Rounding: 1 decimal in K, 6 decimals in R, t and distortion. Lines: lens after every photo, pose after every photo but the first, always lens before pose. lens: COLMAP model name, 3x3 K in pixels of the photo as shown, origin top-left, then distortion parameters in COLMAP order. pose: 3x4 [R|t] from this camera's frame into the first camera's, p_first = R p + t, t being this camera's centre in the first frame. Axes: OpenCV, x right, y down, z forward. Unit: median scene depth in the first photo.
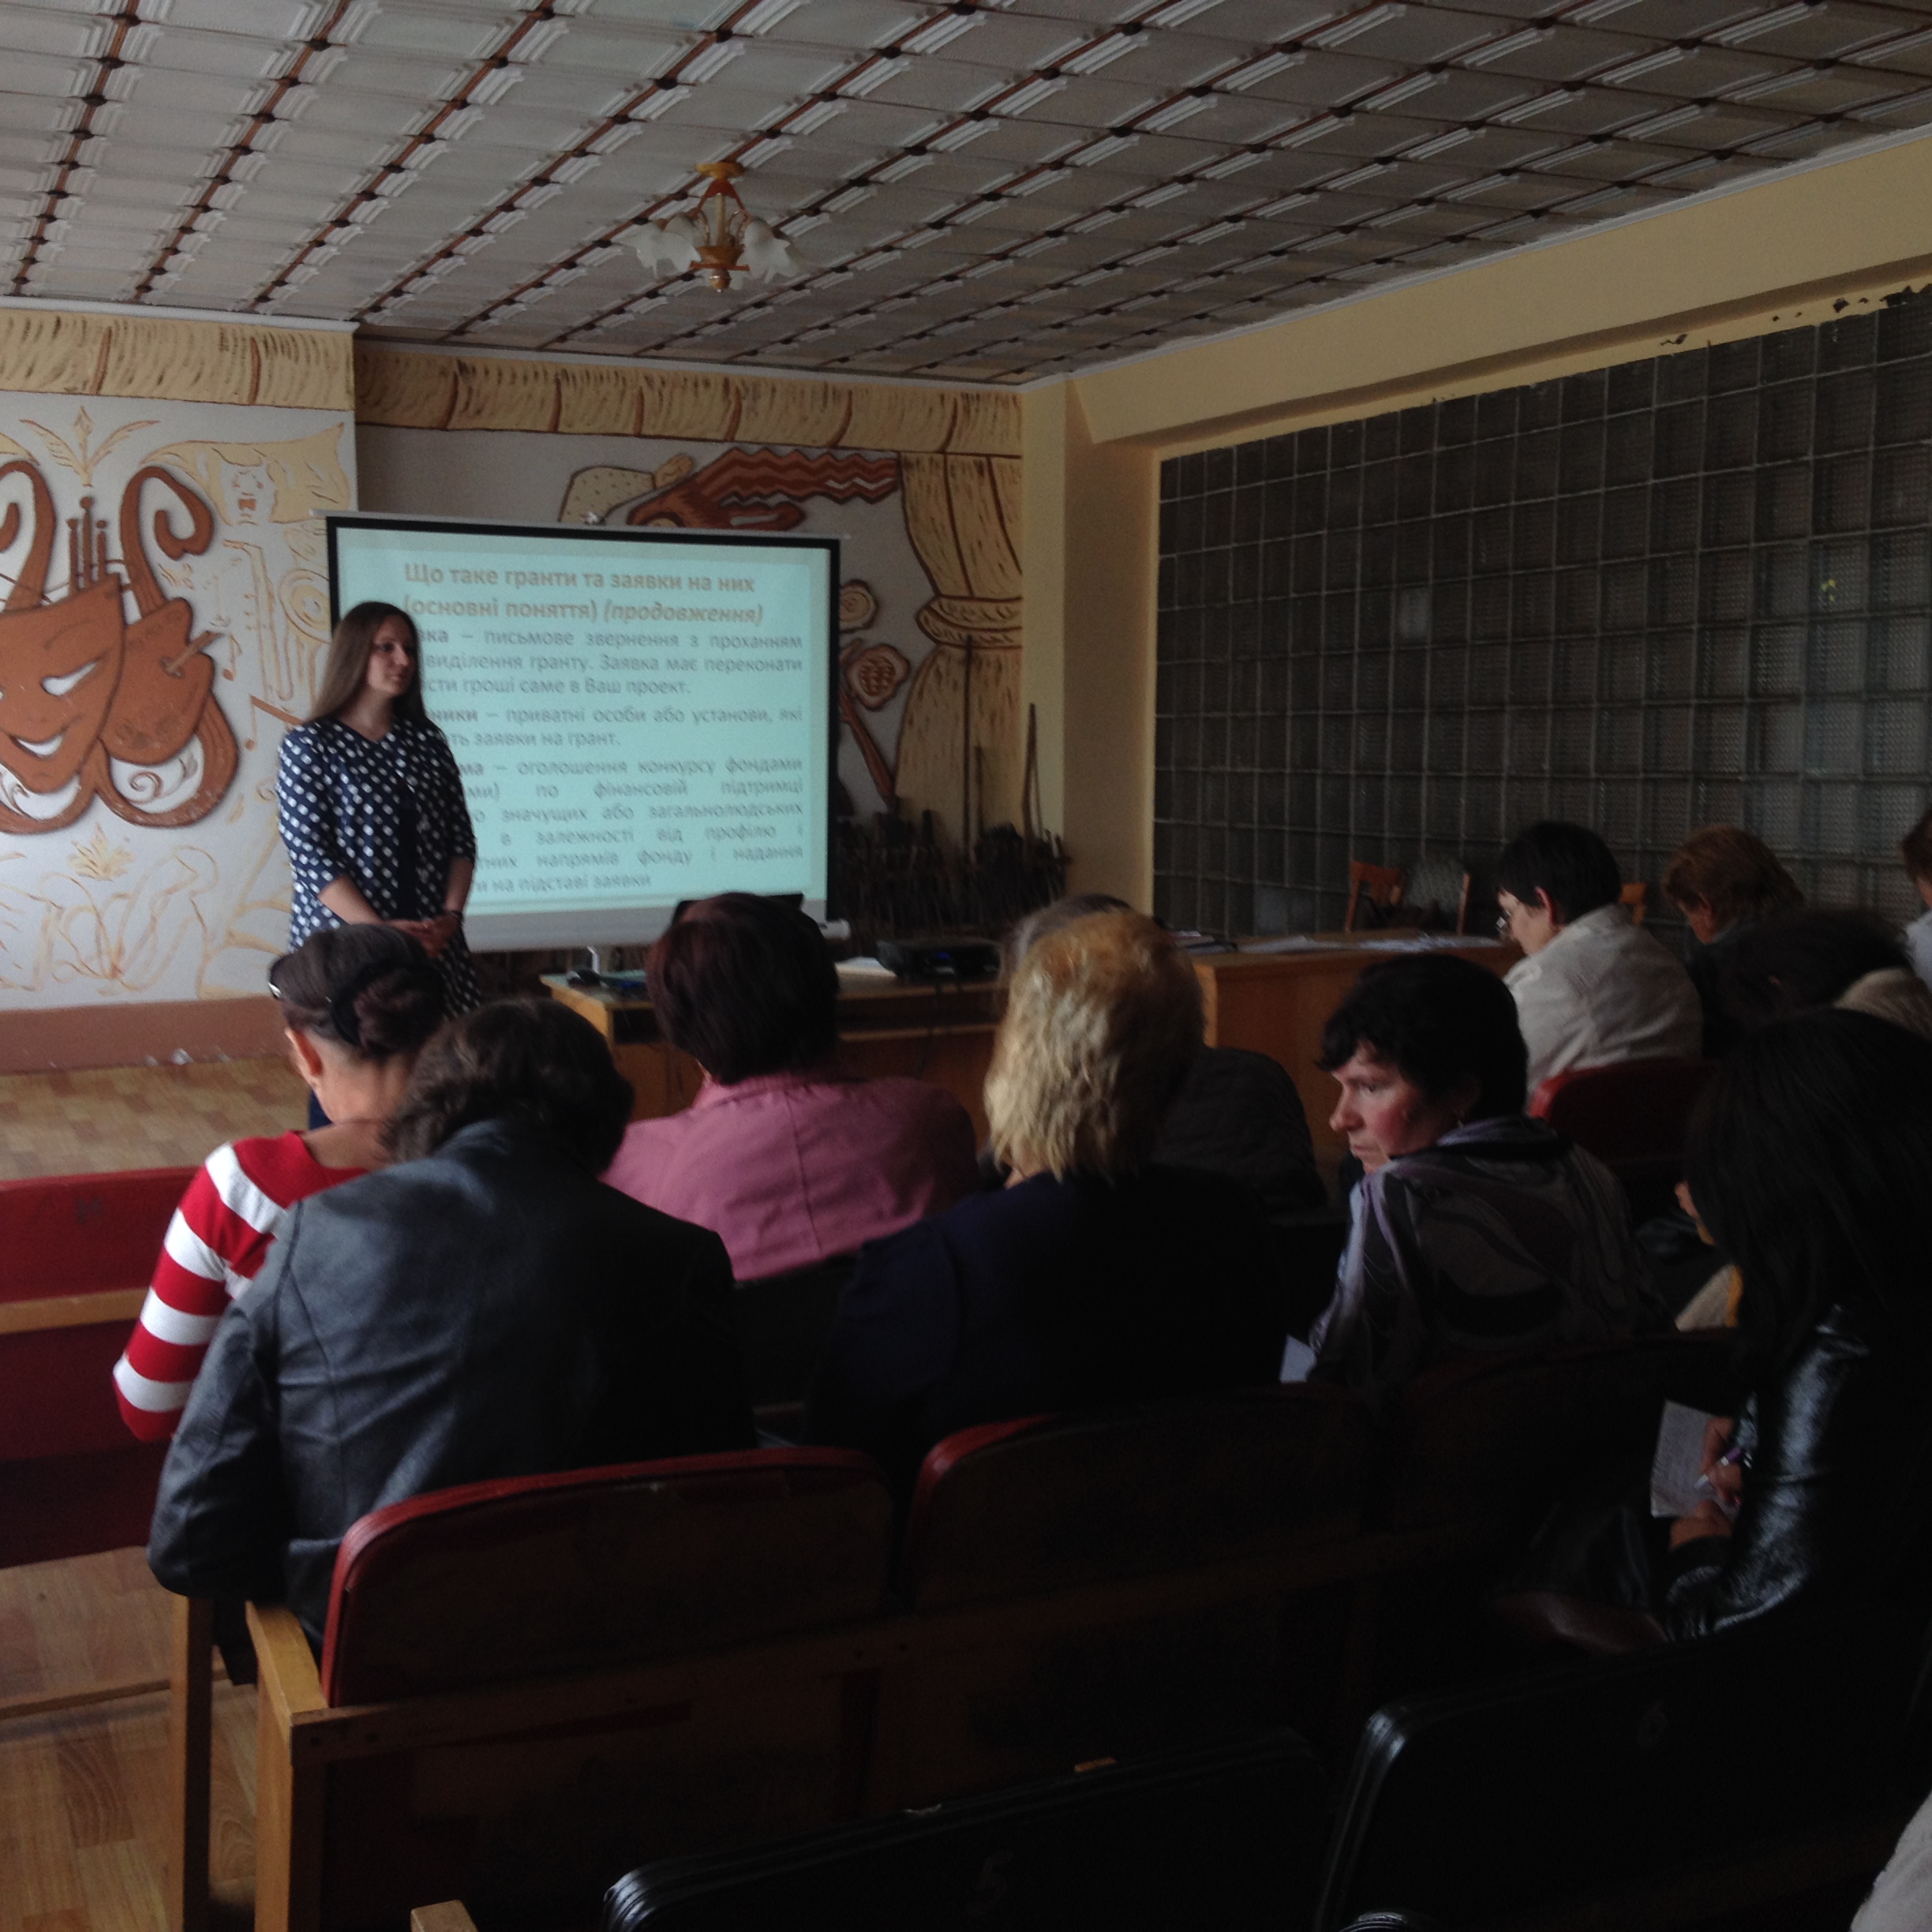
lens RADIAL K [[2481.2, 0, 973.8], [0, 2481.2, 958.4], [0, 0, 1]] dist [-0.075987, 0.000000]
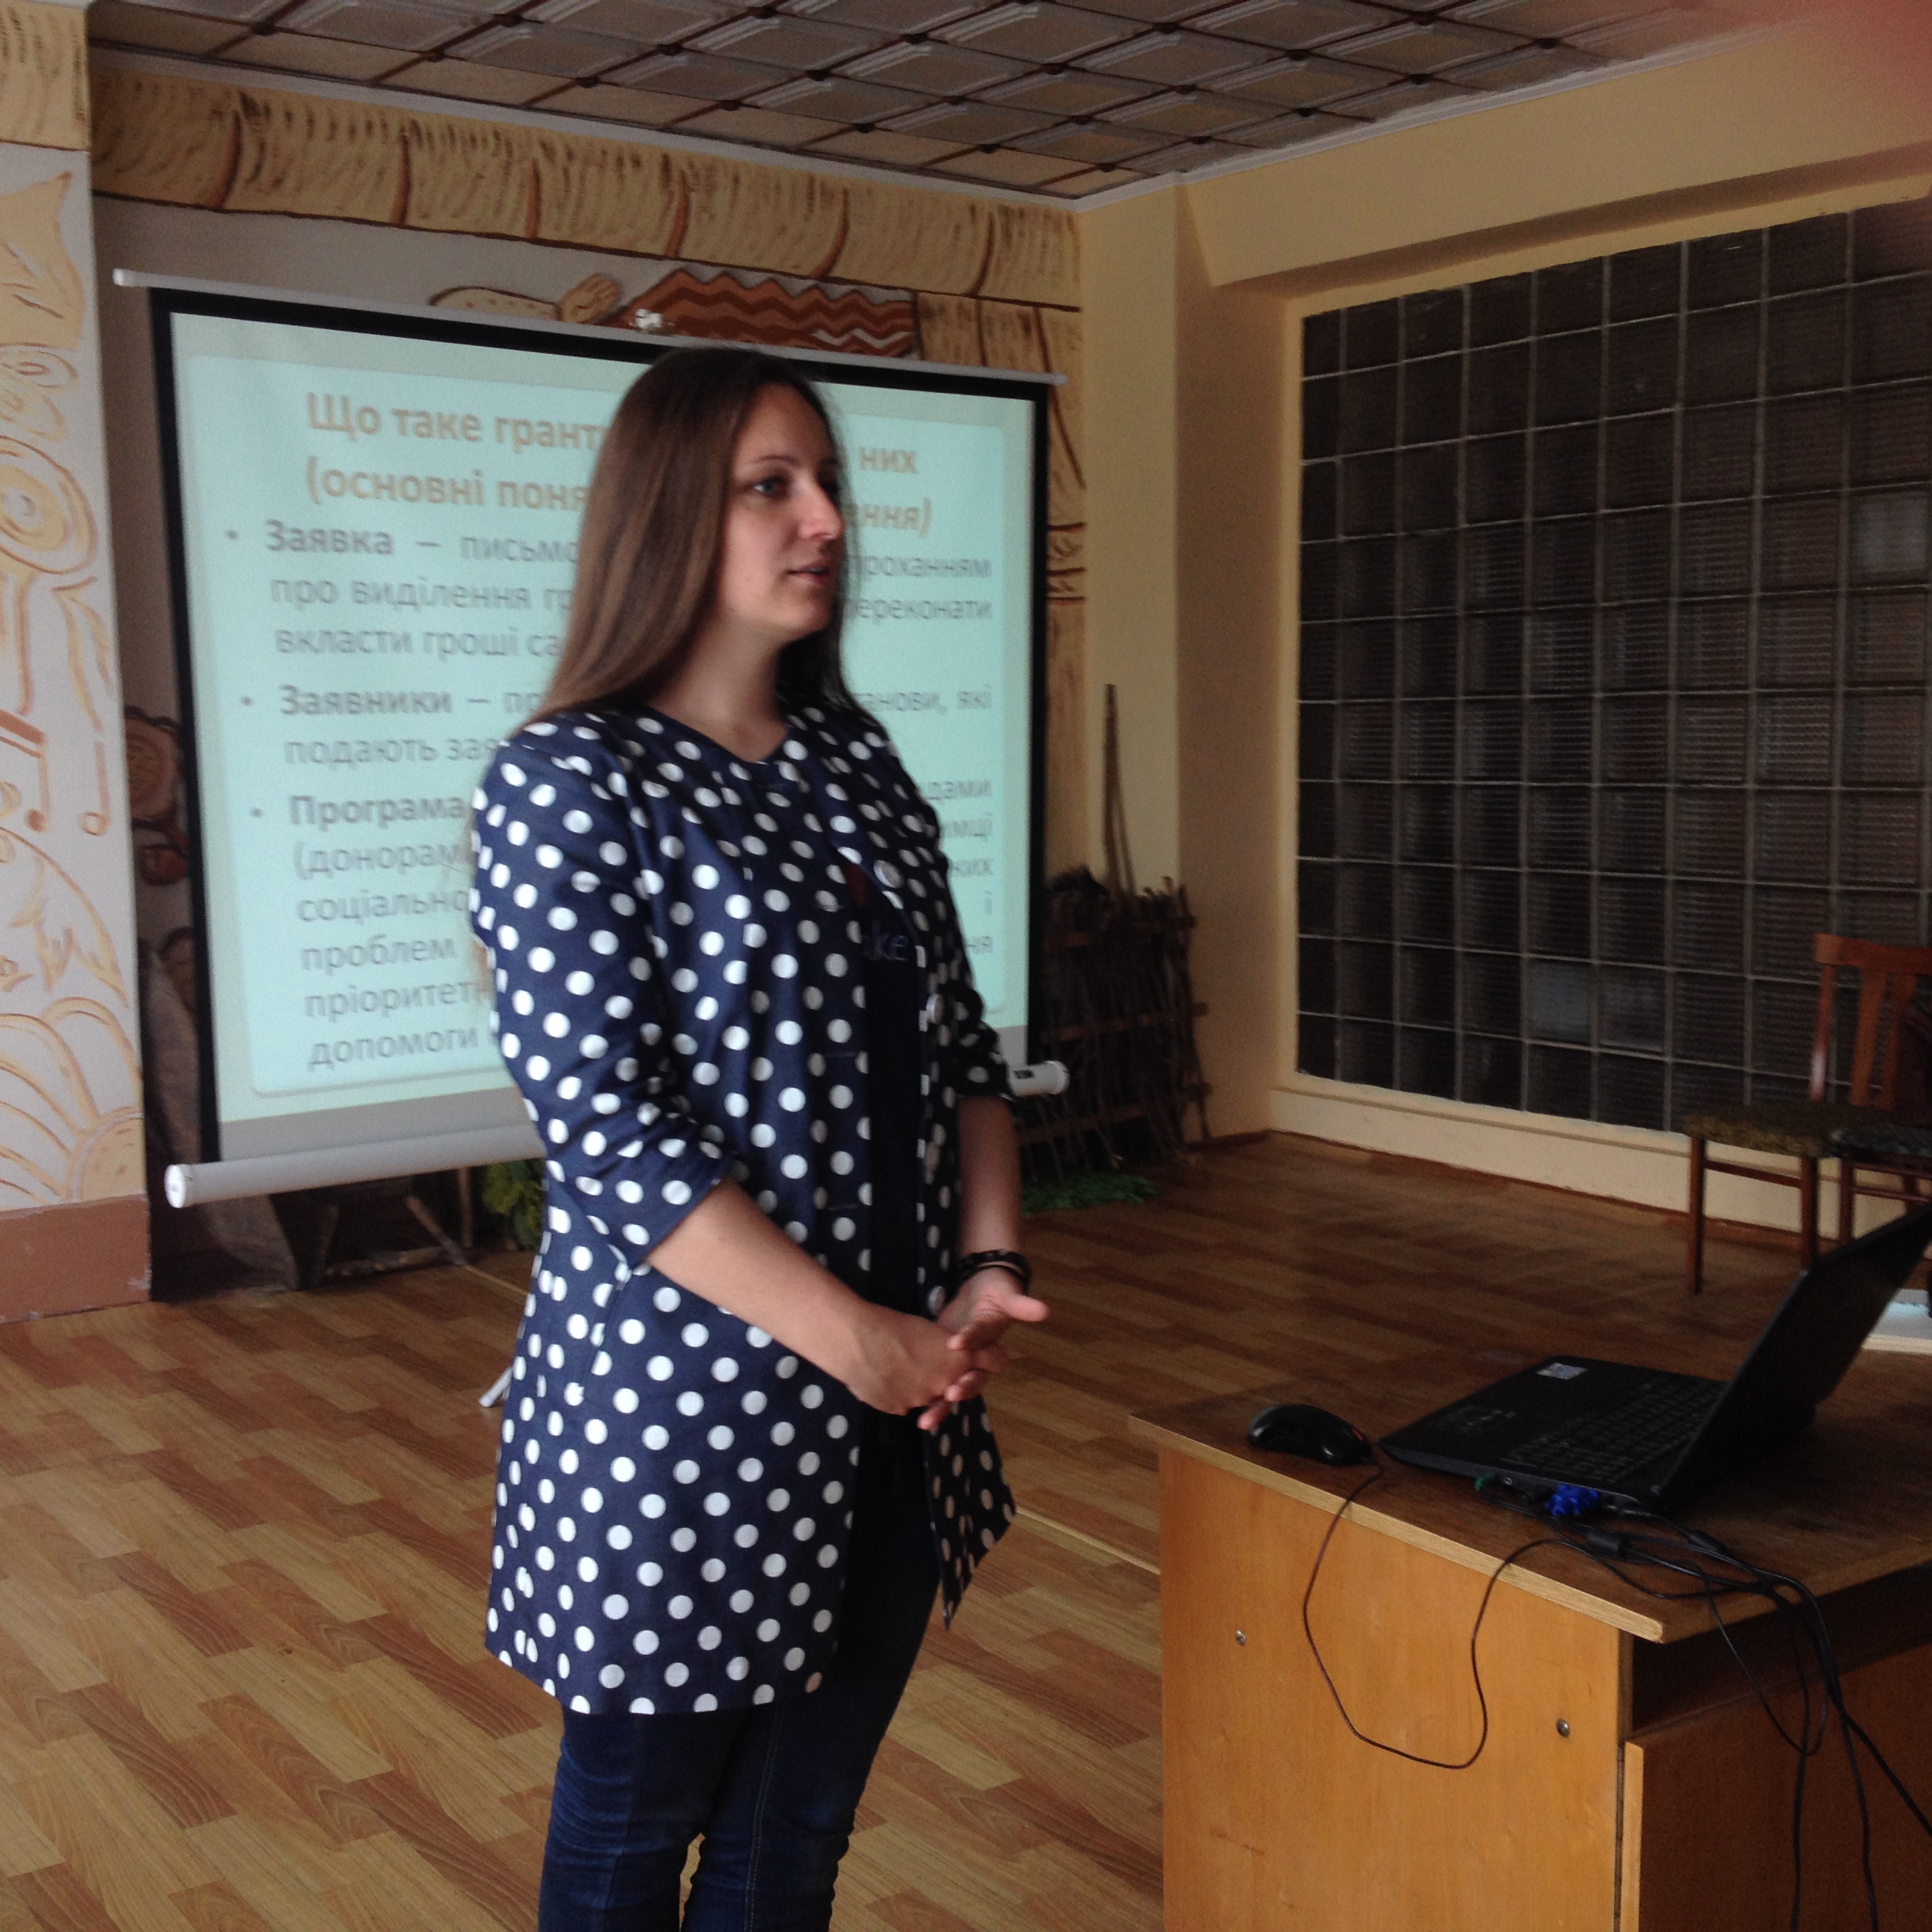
lens RADIAL K [[2481.2, 0, 960.6], [0, 2481.2, 976.8], [0, 0, 1]] dist [-0.075987, 0.000000]
pose [[0.975666, -0.032436, 0.216848, -0.173946], [0.030712, 0.999464, 0.011316, -0.037289], [-0.217099, -0.004381, 0.976140, 0.402402]]
